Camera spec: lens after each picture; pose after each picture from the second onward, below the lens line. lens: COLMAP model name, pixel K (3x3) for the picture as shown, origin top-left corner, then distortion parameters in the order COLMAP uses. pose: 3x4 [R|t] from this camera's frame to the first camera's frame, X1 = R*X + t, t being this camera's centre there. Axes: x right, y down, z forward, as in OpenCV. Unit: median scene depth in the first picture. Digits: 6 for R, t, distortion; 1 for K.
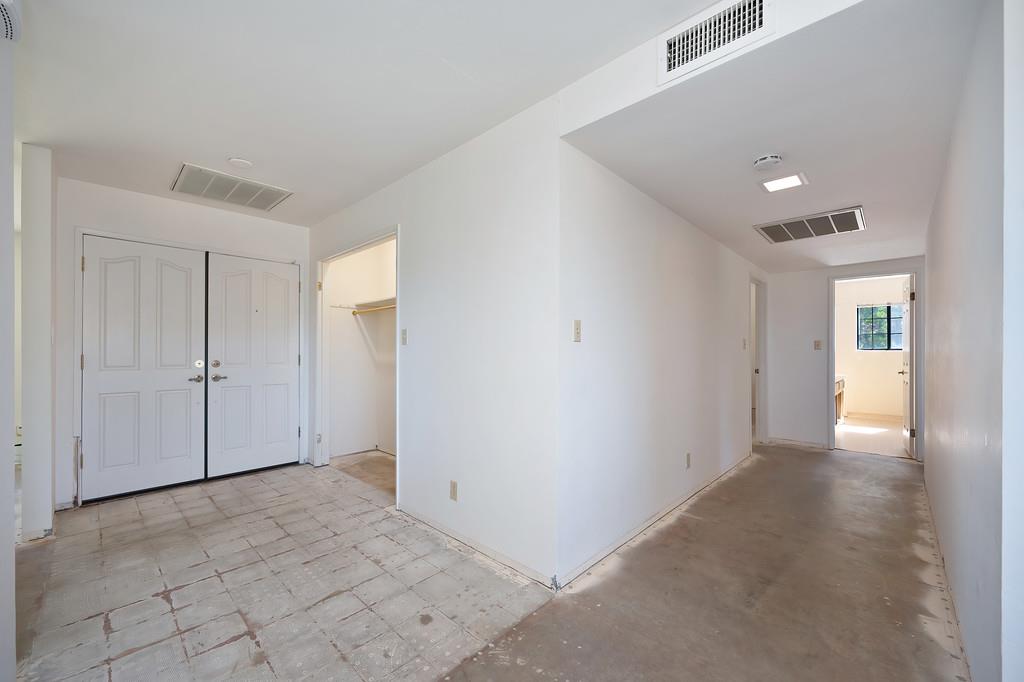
lens RADIAL K [[405.9, 0, 511.9], [0, 405.9, 347.8], [0, 0, 1]] dist [0.000272, -0.000388]
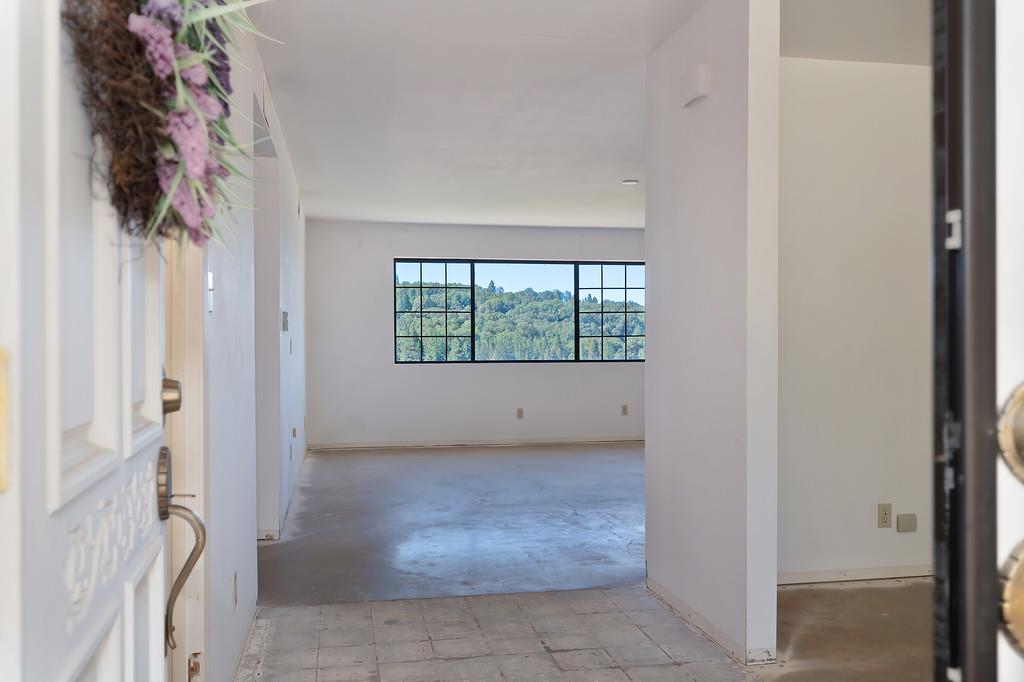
lens RADIAL K [[888.0, 0, 512.5], [0, 888.0, 341.5], [0, 0, 1]] dist [-0.001516, -0.000166]
pose [[-0.816608, 0.002603, 0.577187, -1.526034], [-0.000329, 0.999988, -0.004976, 0.033482], [-0.577193, -0.004254, -0.816597, 2.364655]]
